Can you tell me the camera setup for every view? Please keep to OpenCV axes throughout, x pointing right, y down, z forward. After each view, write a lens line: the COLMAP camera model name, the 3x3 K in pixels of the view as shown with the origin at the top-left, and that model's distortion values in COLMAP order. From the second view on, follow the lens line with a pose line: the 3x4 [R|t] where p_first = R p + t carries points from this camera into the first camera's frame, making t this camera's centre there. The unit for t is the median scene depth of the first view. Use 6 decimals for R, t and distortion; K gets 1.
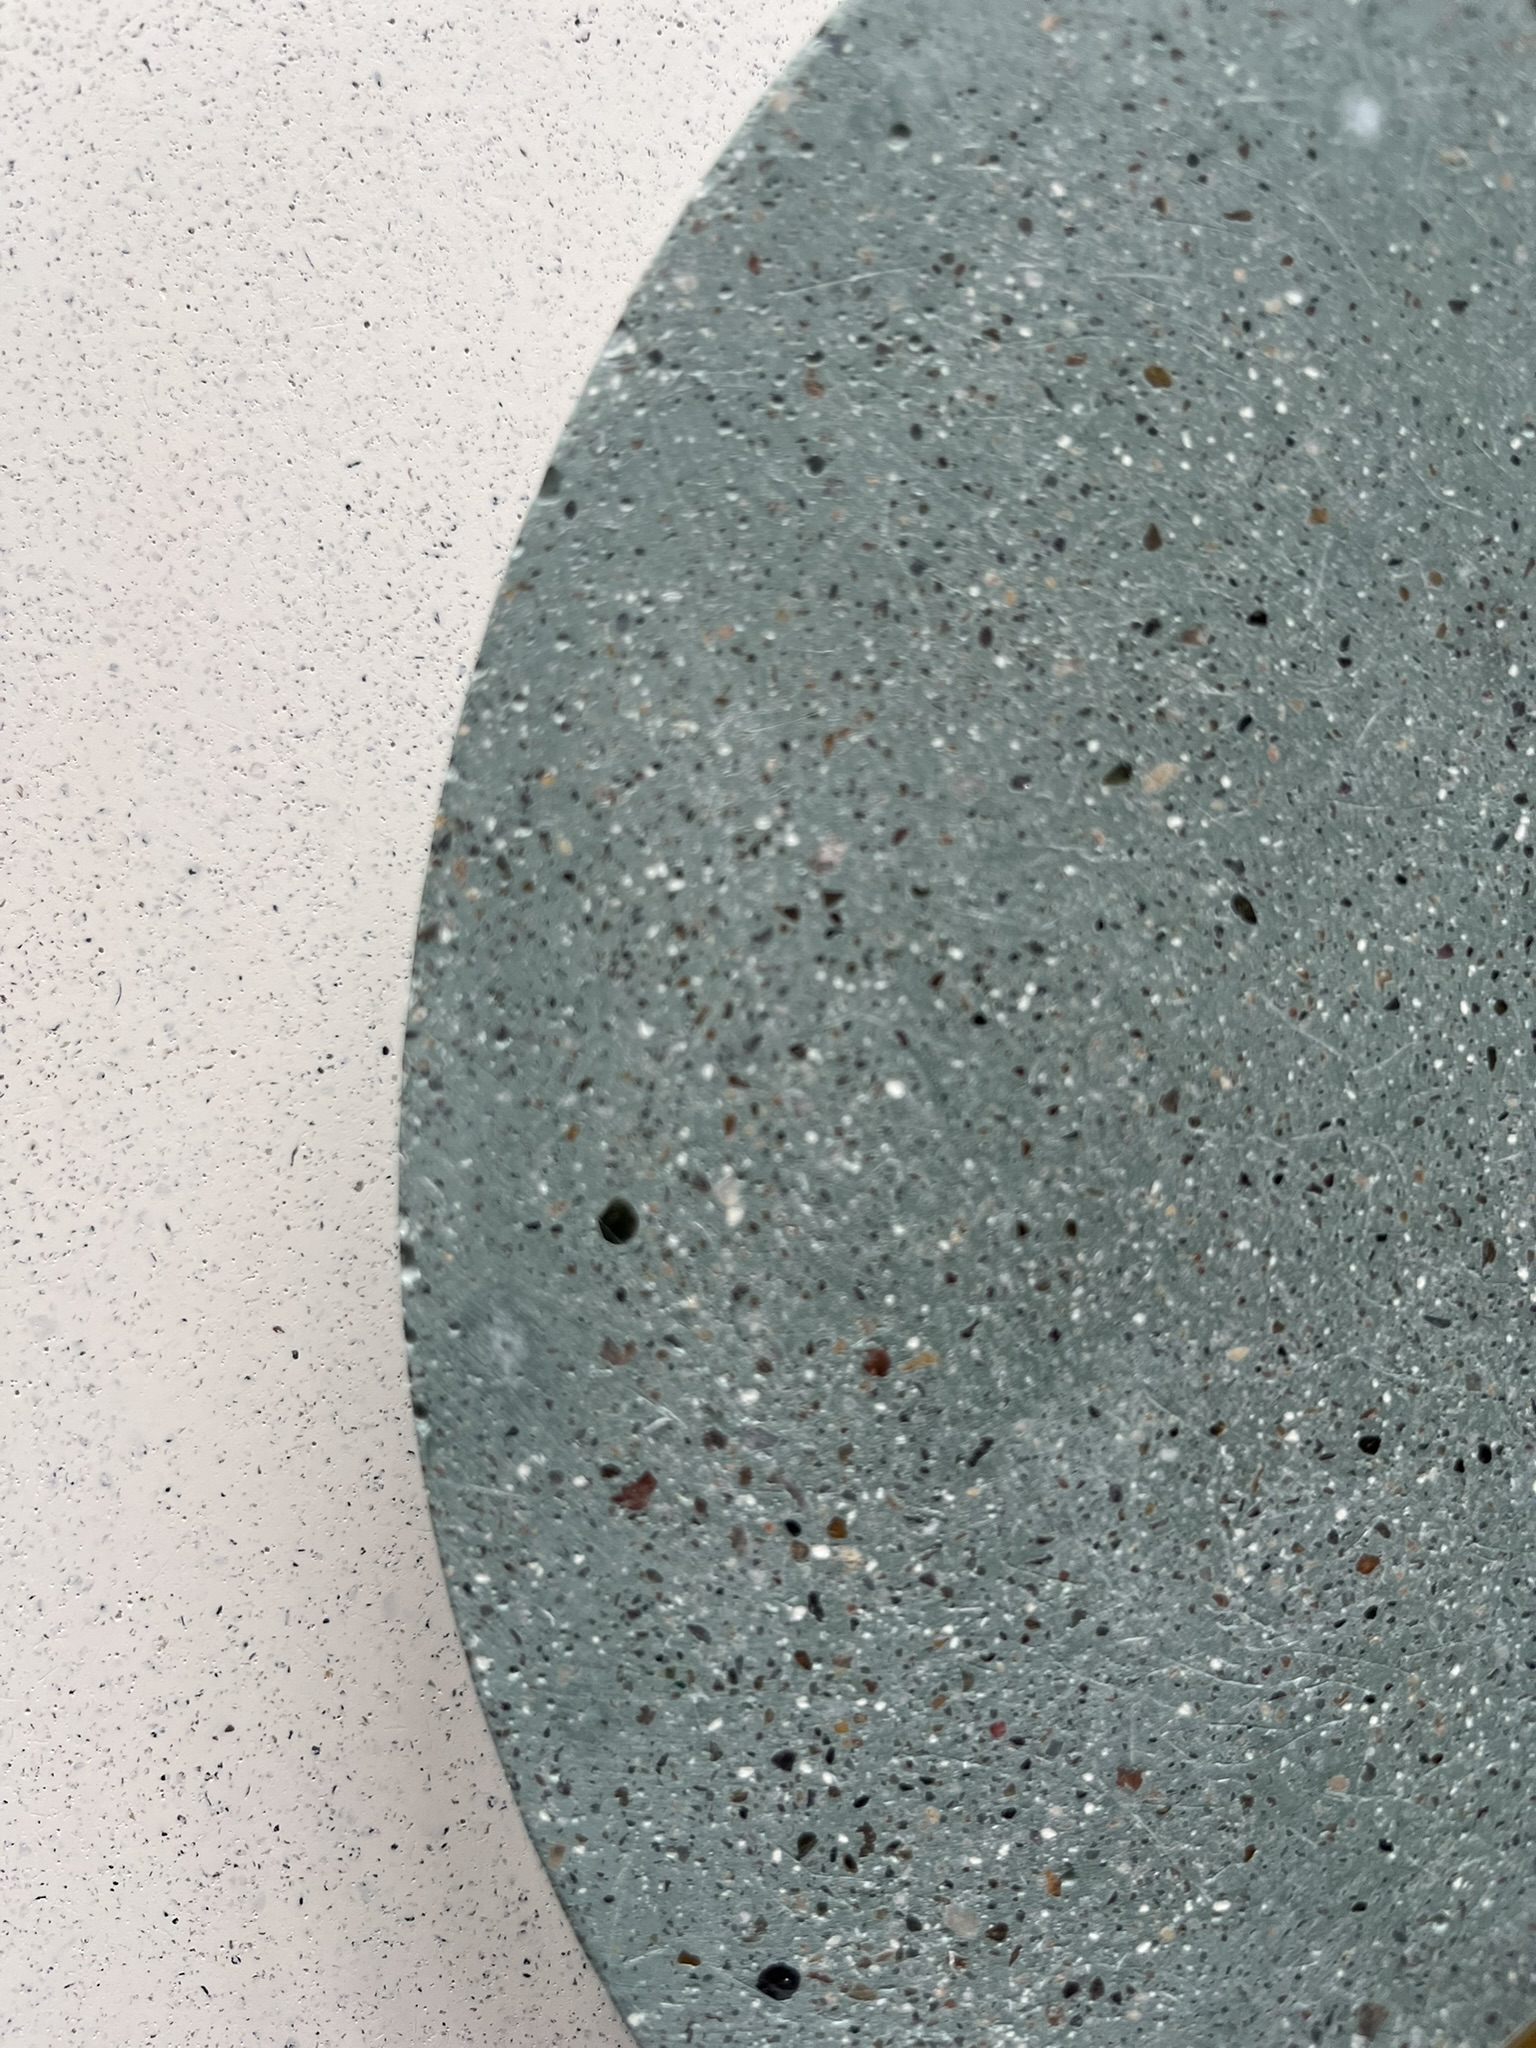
lens RADIAL K [[1639.5, 0, 734.1], [0, 1639.5, 988.3], [0, 0, 1]] dist [0.015550, -0.091564]
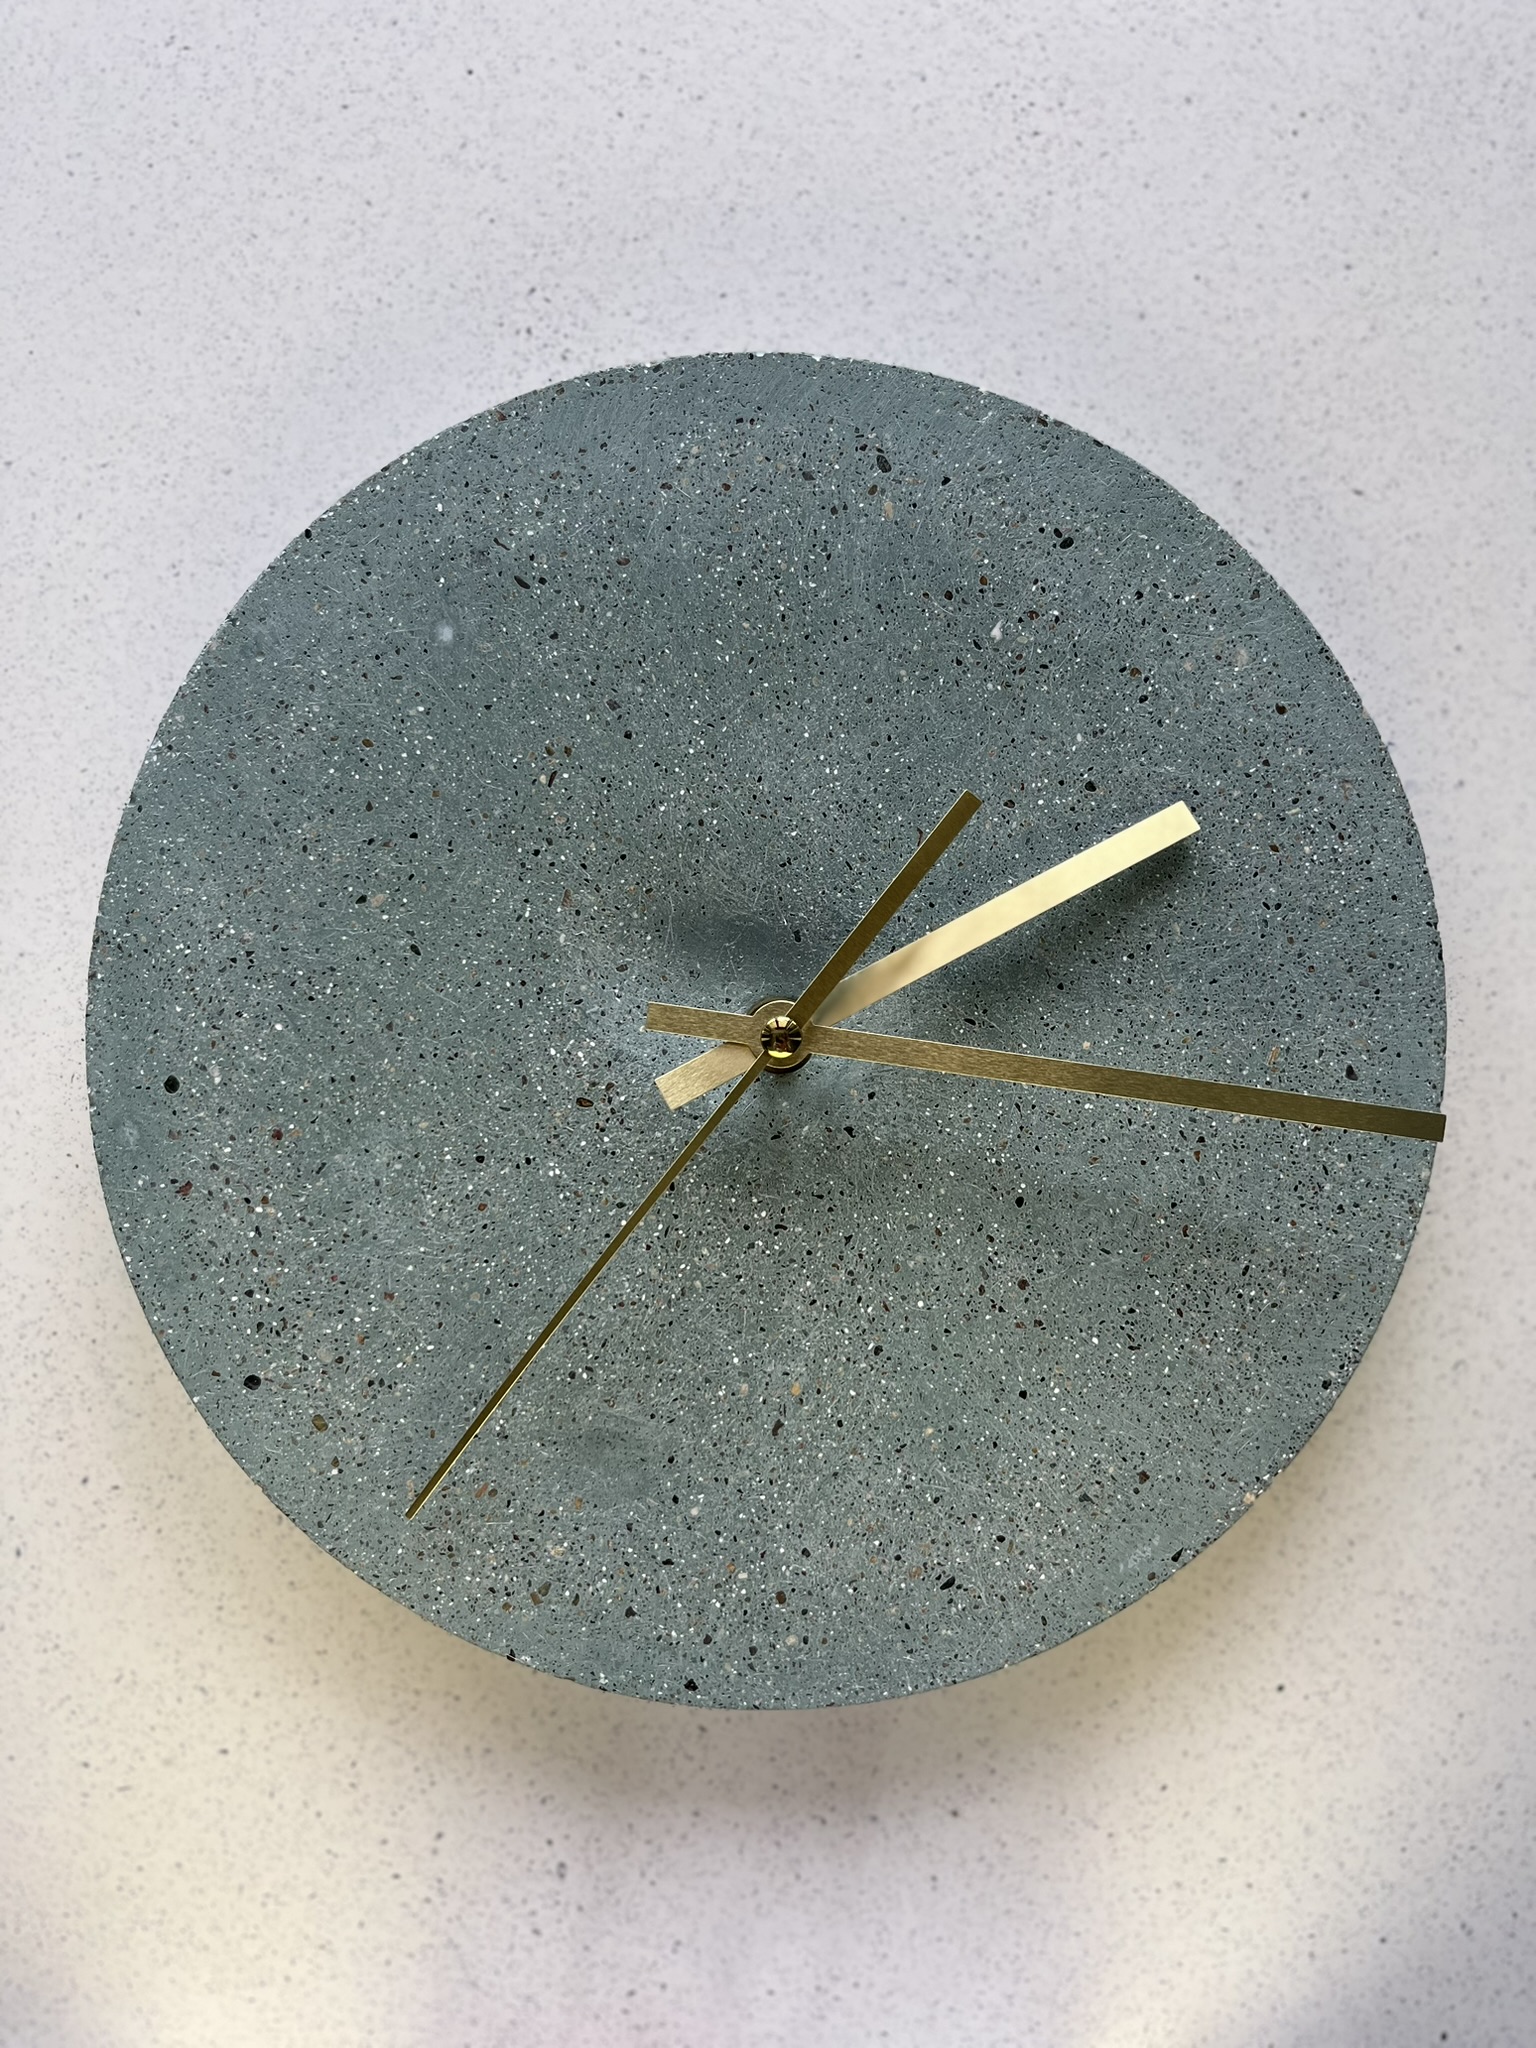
lens RADIAL K [[1639.5, 0, 774.2], [0, 1639.5, 1020.6], [0, 0, 1]] dist [0.015550, -0.091564]
pose [[0.998710, -0.050776, -0.000207, 0.865882], [0.050774, 0.998696, -0.005311, 0.103680], [0.000477, 0.005294, 0.999986, -1.548931]]
